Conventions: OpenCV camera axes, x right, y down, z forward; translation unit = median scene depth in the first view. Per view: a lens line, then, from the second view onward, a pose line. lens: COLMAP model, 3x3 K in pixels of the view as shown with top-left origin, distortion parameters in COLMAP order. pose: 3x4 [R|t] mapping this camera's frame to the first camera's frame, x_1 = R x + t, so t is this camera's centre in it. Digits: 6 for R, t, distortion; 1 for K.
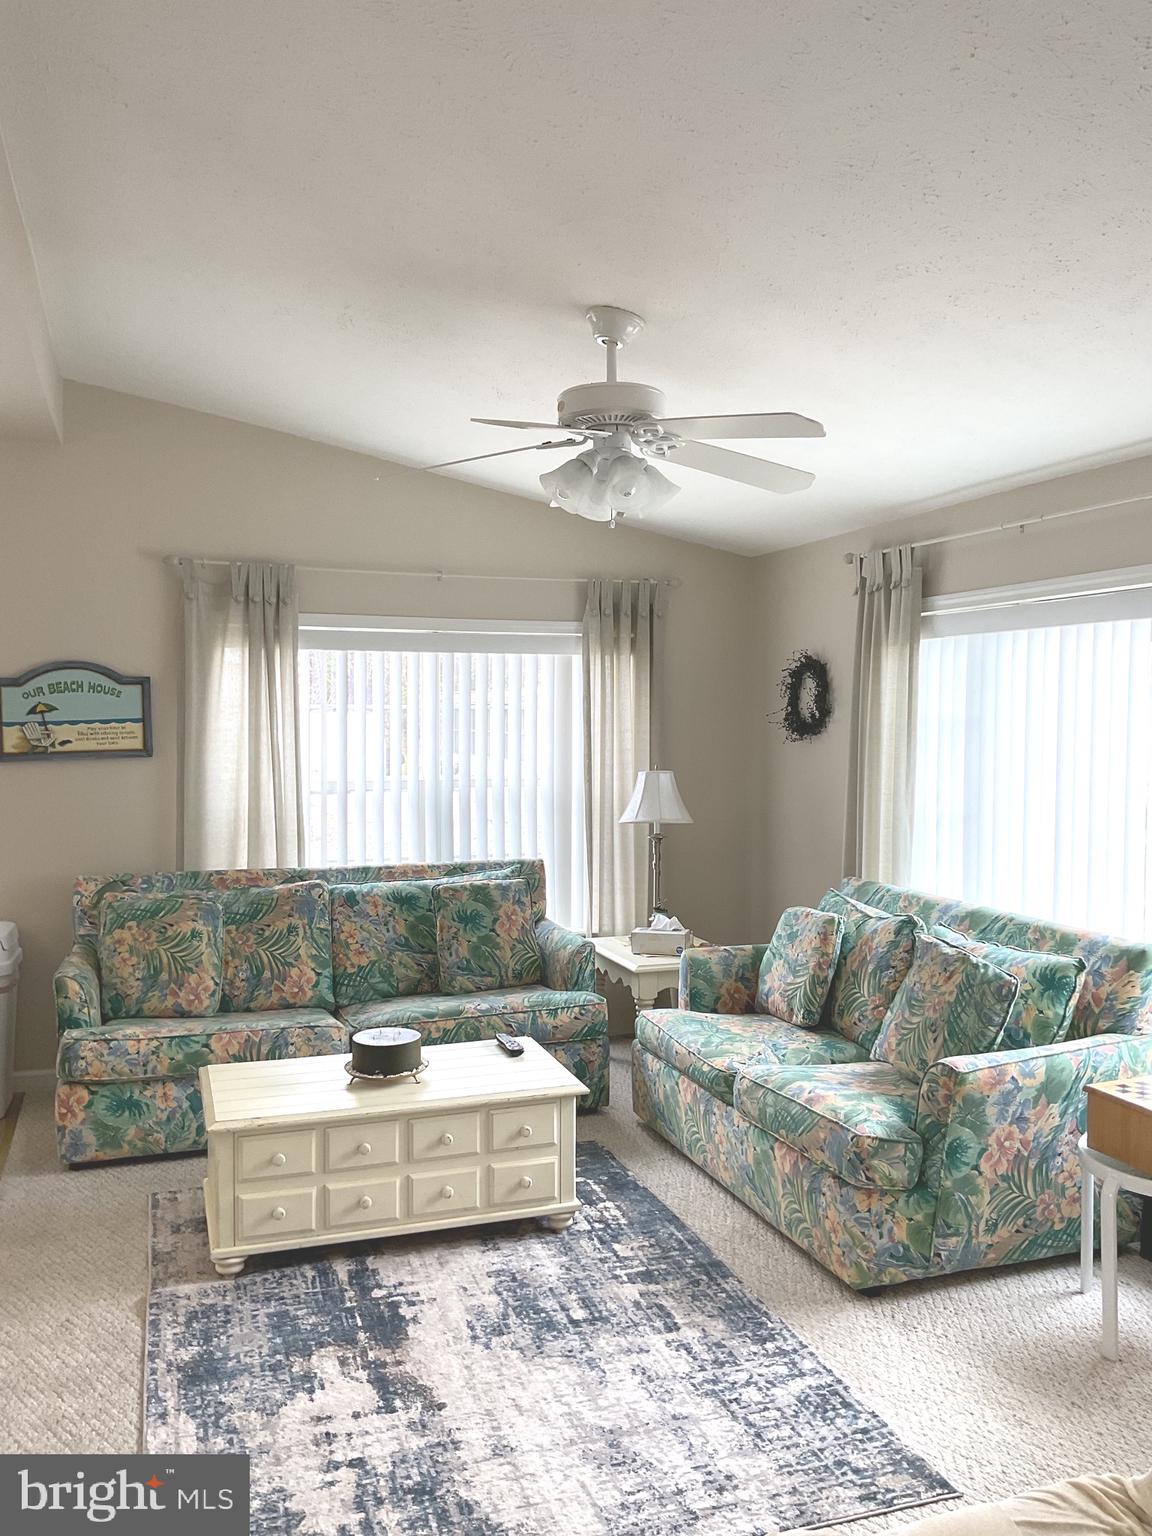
lens RADIAL K [[1255.0, 0, 585.2], [0, 1255.0, 767.0], [0, 0, 1]] dist [0.120819, -0.253504]
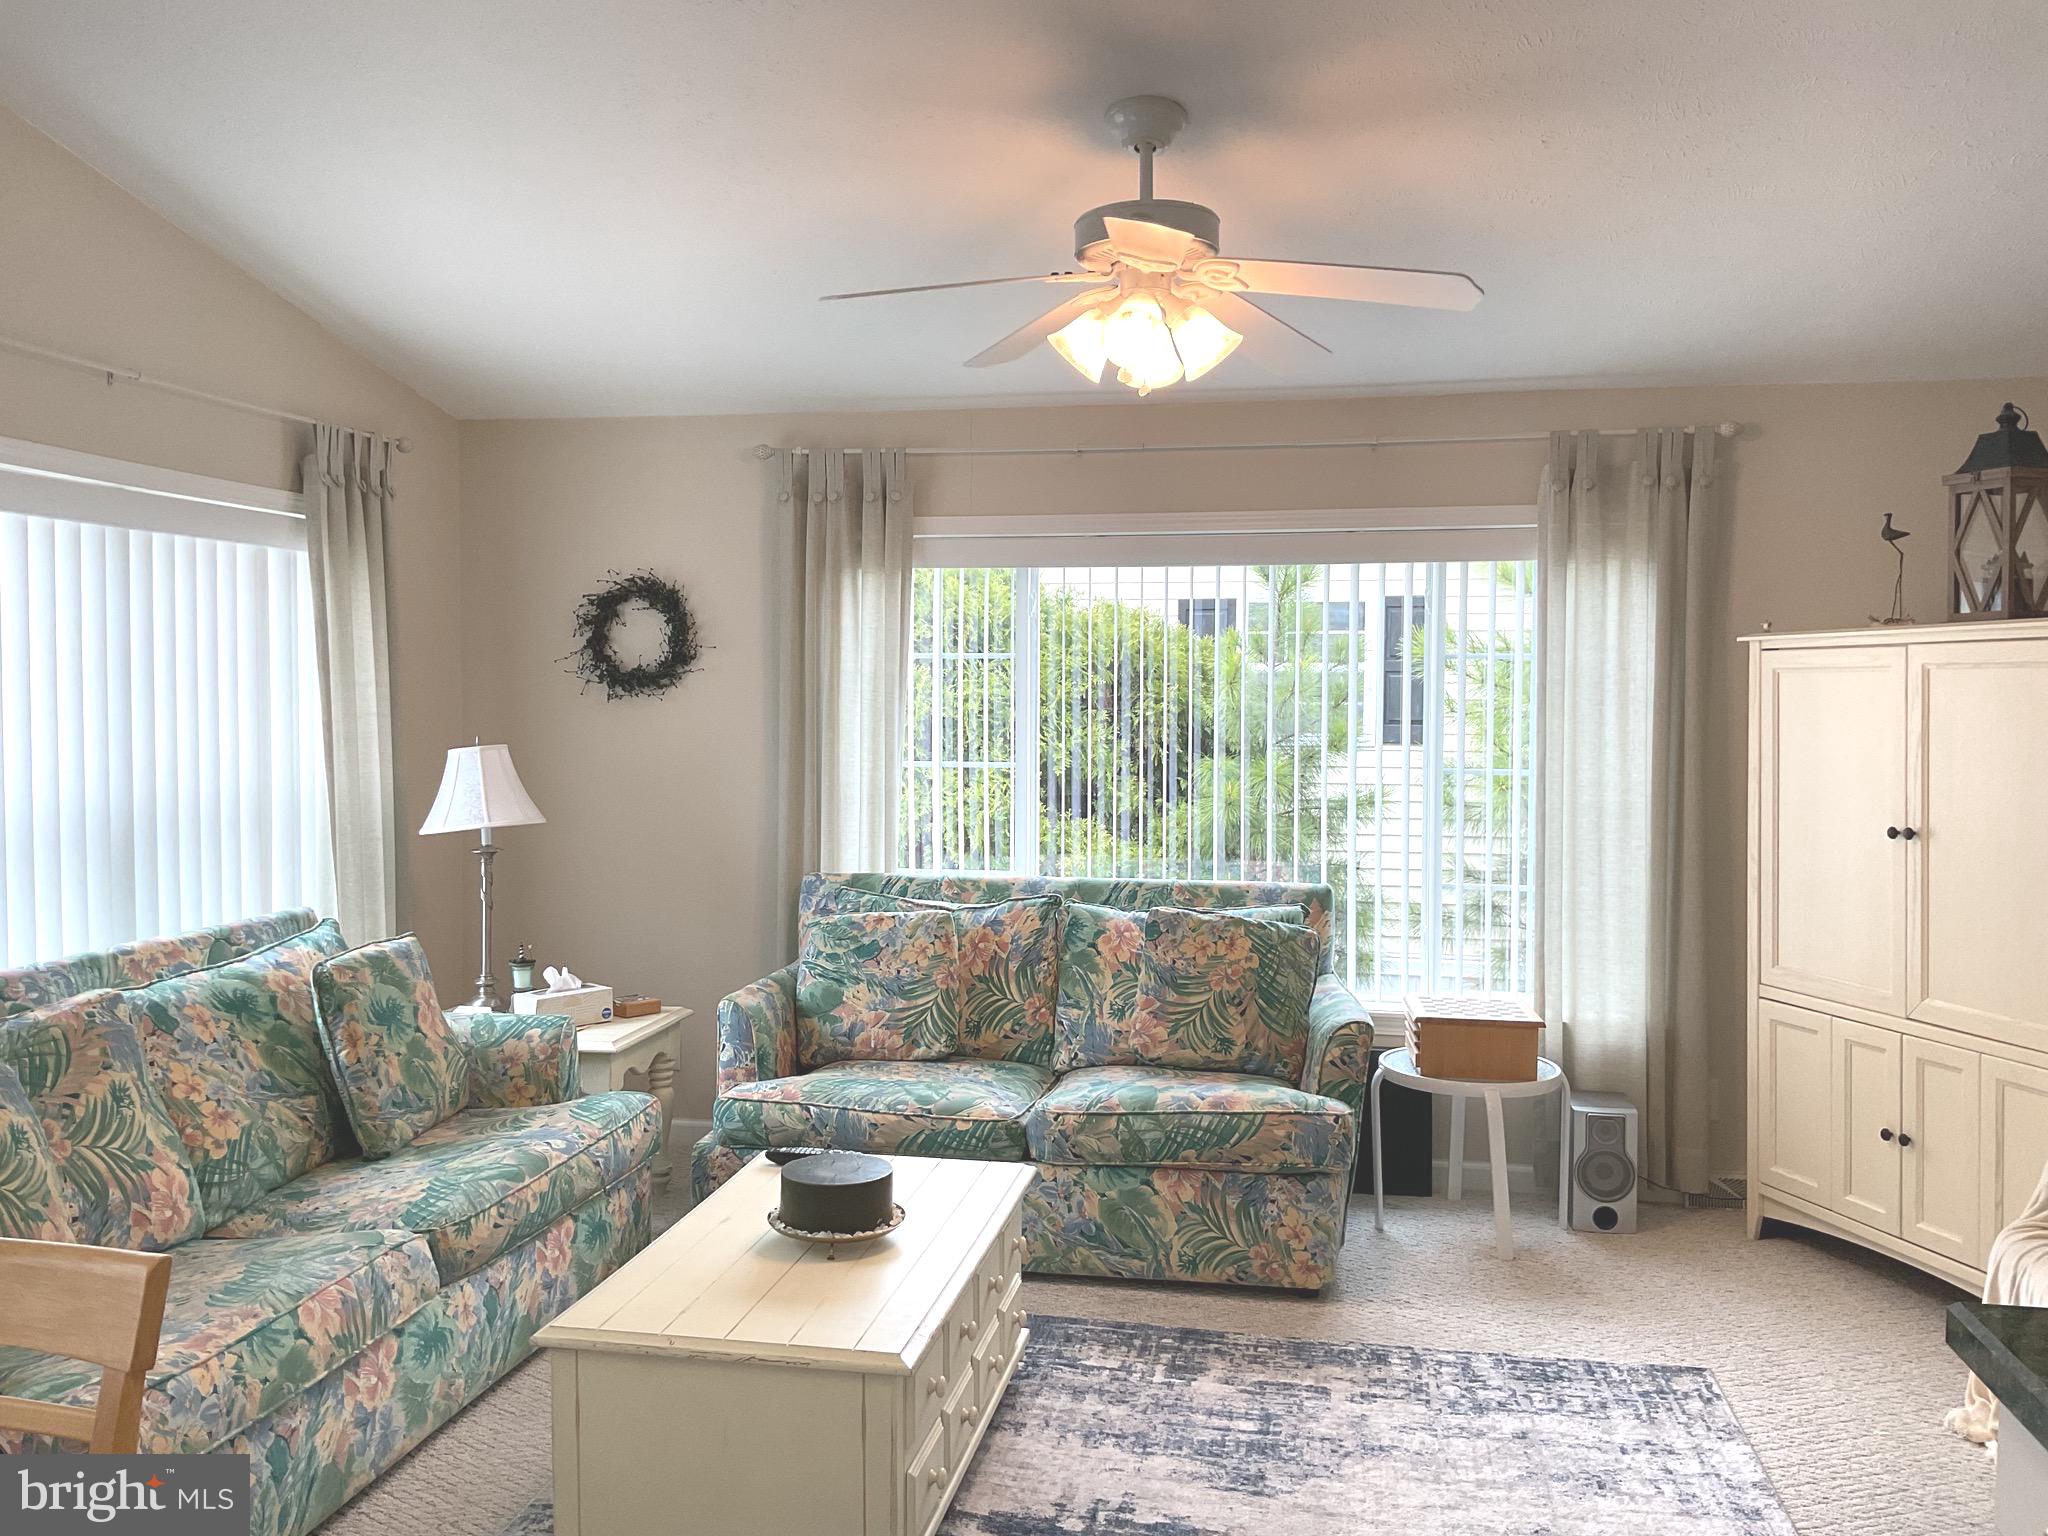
lens RADIAL K [[1676.2, 0, 1020.3], [0, 1676.2, 759.1], [0, 0, 1]] dist [0.137555, -0.271454]
pose [[0.491139, -0.033845, 0.870424, -0.641155], [0.034957, 0.999206, 0.019128, 0.003395], [-0.870380, 0.021033, 0.491932, 0.408714]]
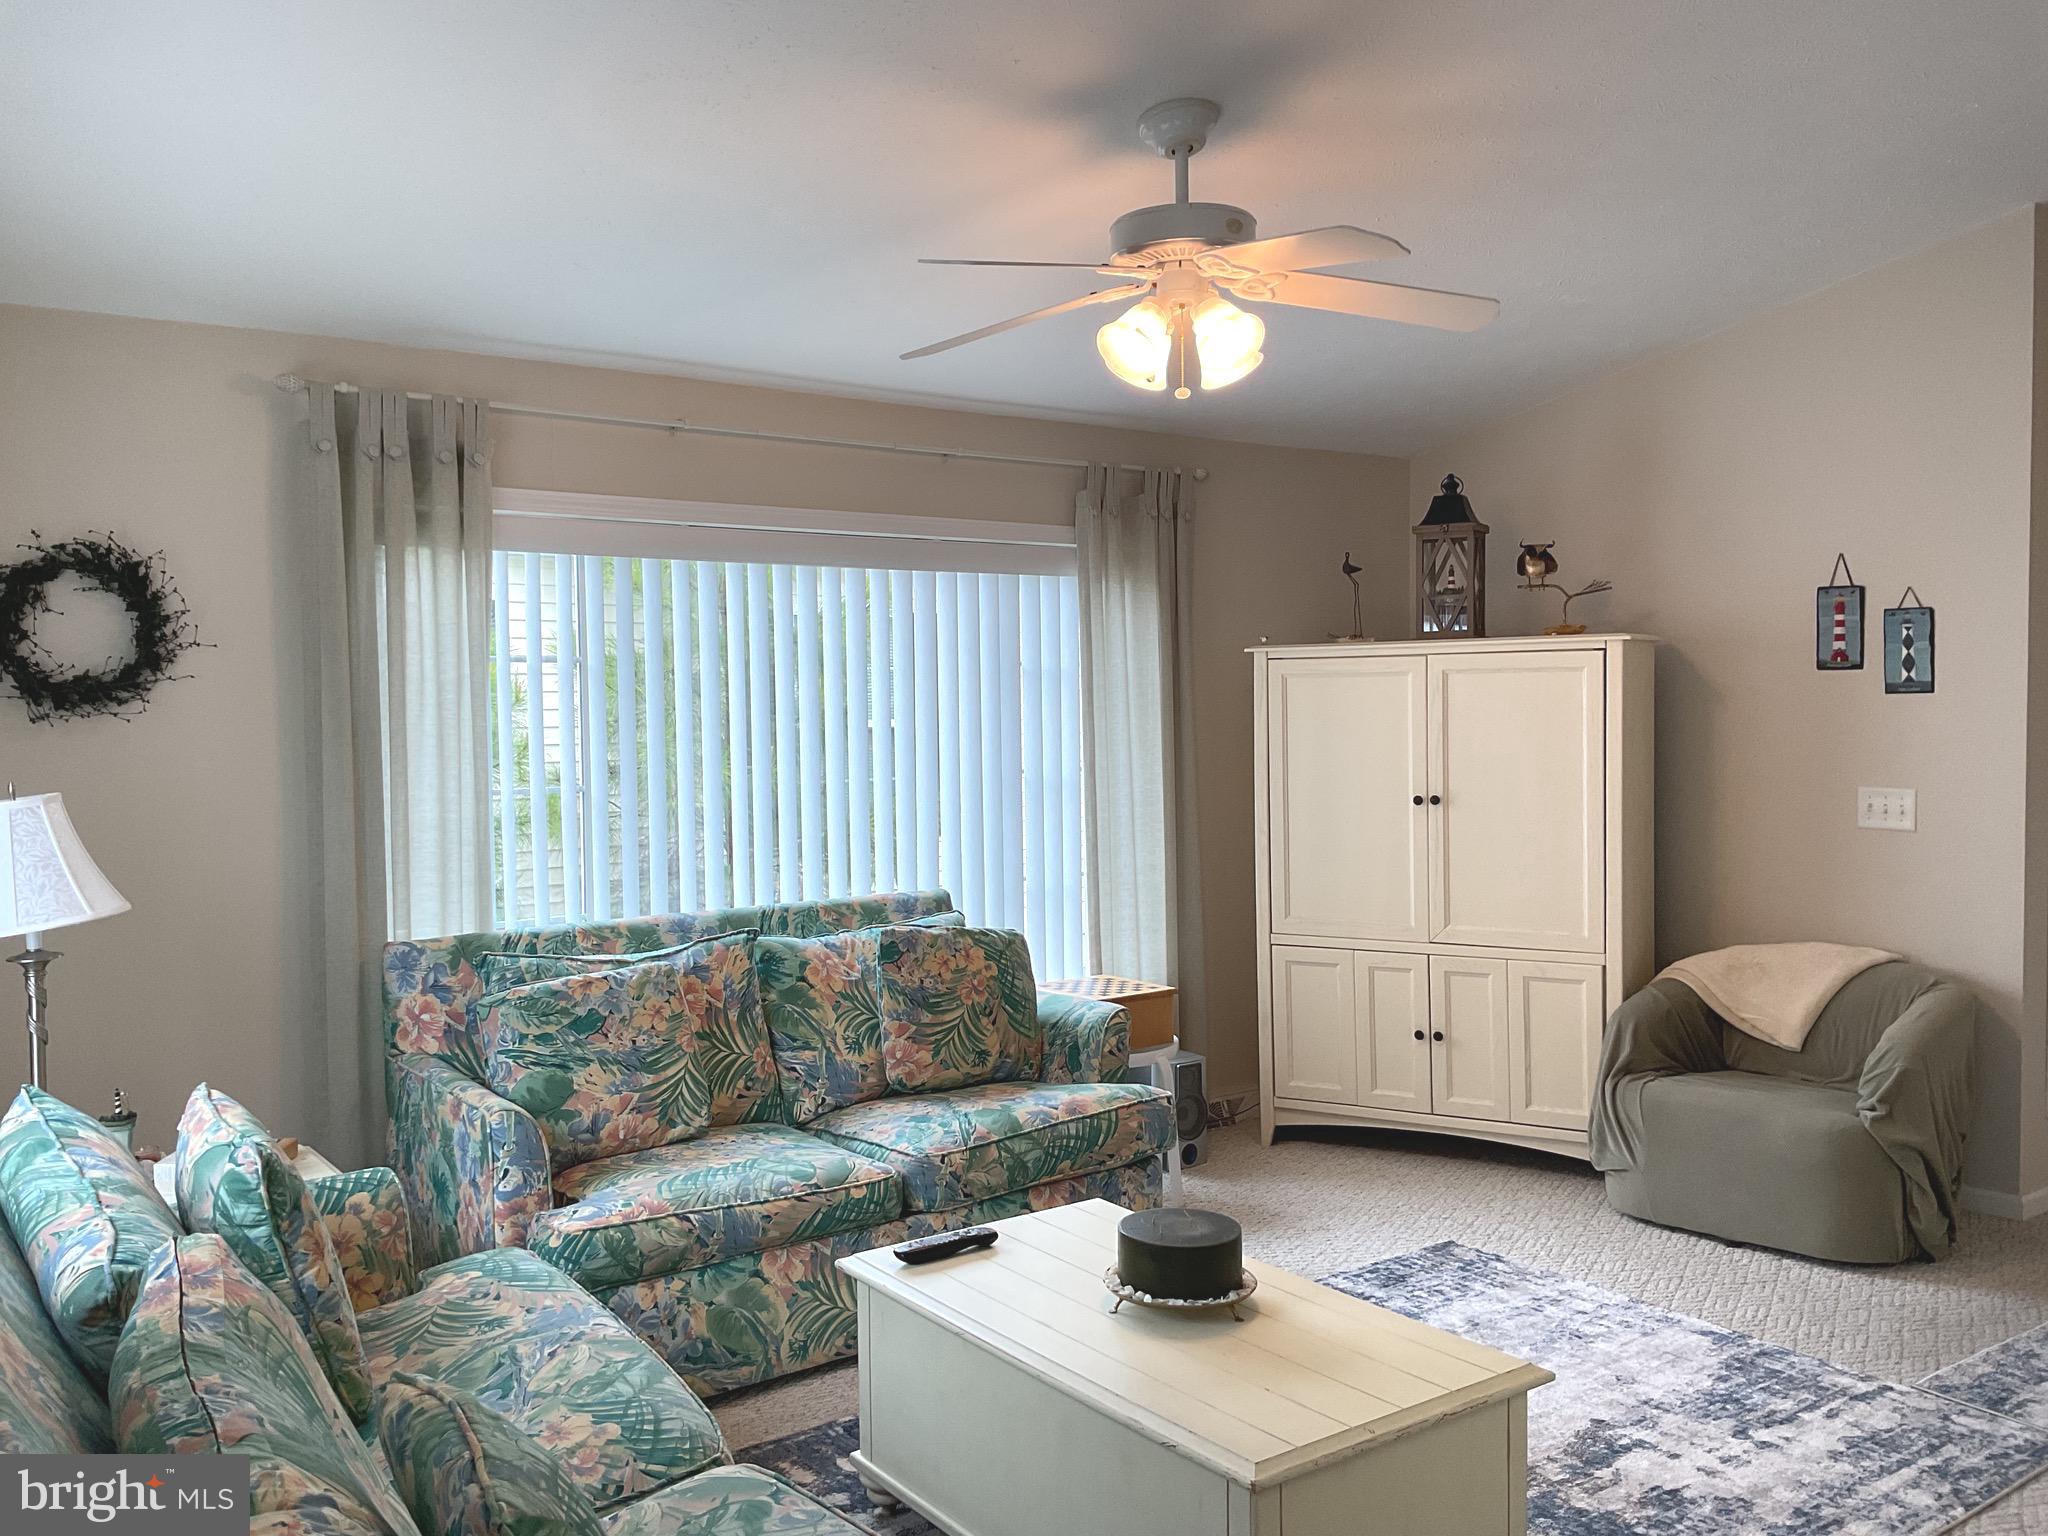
lens RADIAL K [[1676.2, 0, 1020.3], [0, 1676.2, 759.1], [0, 0, 1]] dist [0.137555, -0.271454]
pose [[-0.292664, -0.031519, 0.955696, -0.653501], [0.053132, 0.997376, 0.049164, -0.021651], [-0.954738, 0.065167, -0.290221, 0.995234]]
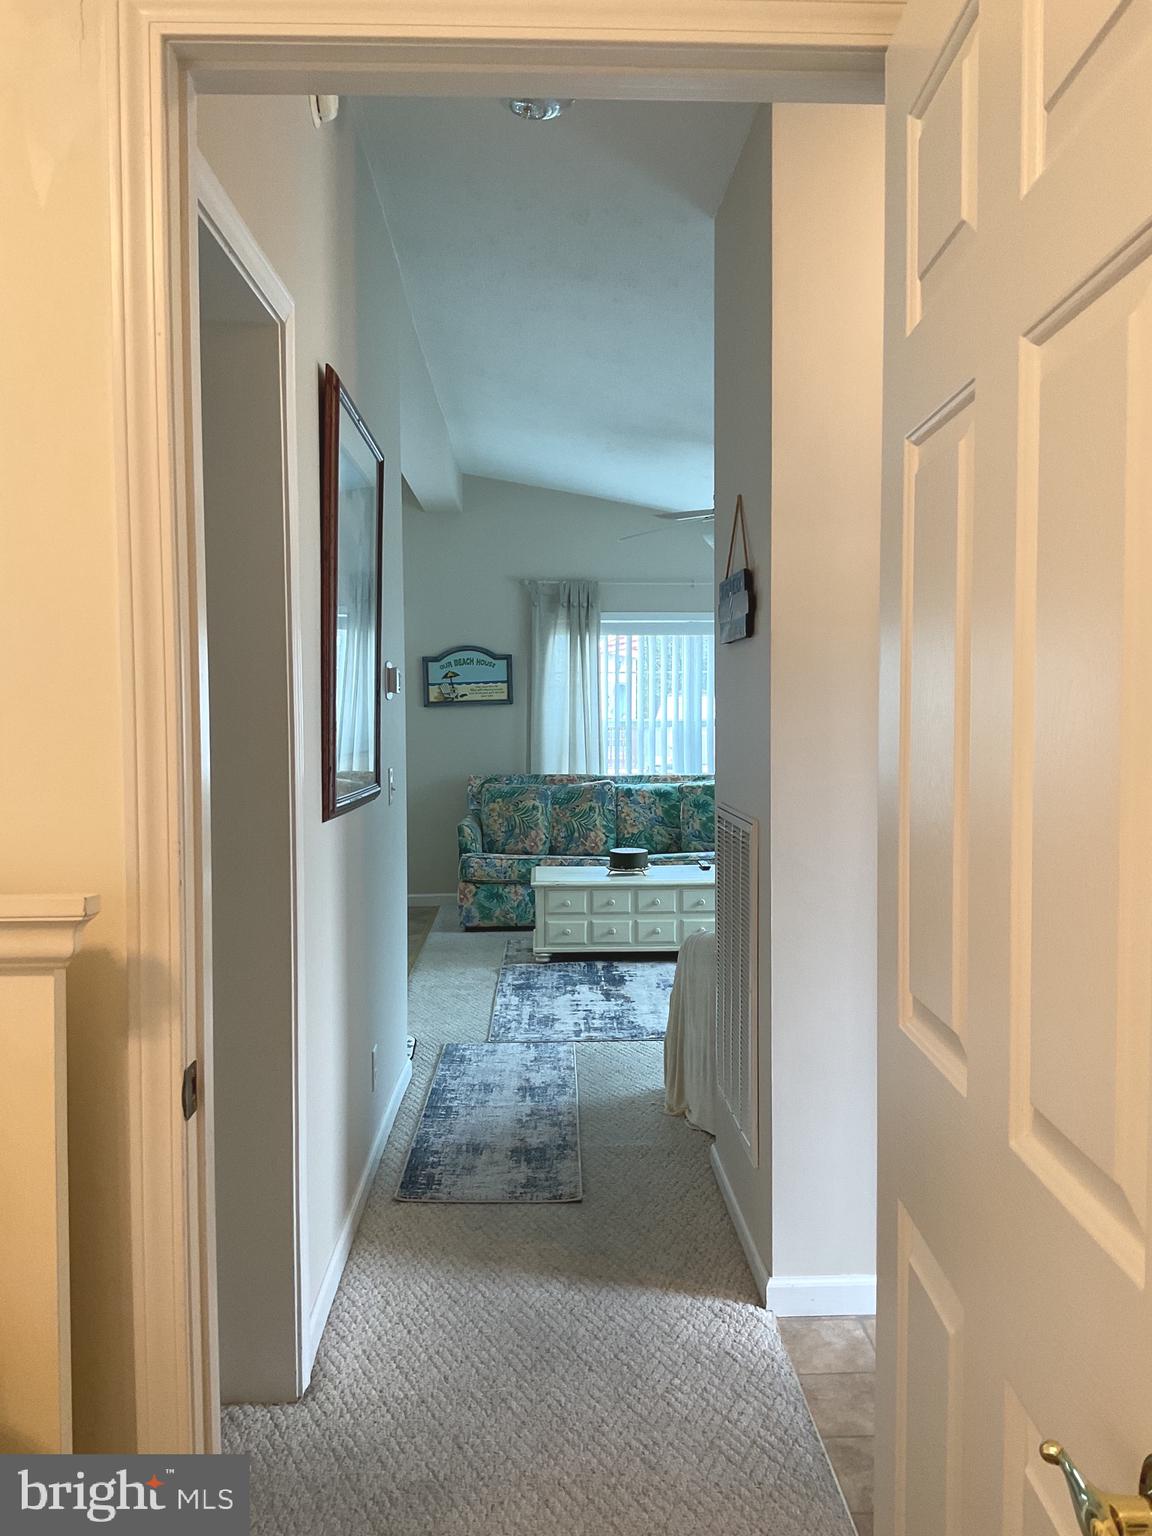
lens RADIAL K [[1272.4, 0, 576.0], [0, 1272.4, 768.0], [0, 0, 1]] dist [0.083521, -0.135918]
pose [[0.955510, 0.007836, -0.294853, 0.237312], [-0.005095, 0.999936, 0.010063, 0.062476], [0.294913, -0.008113, 0.955490, -0.582606]]
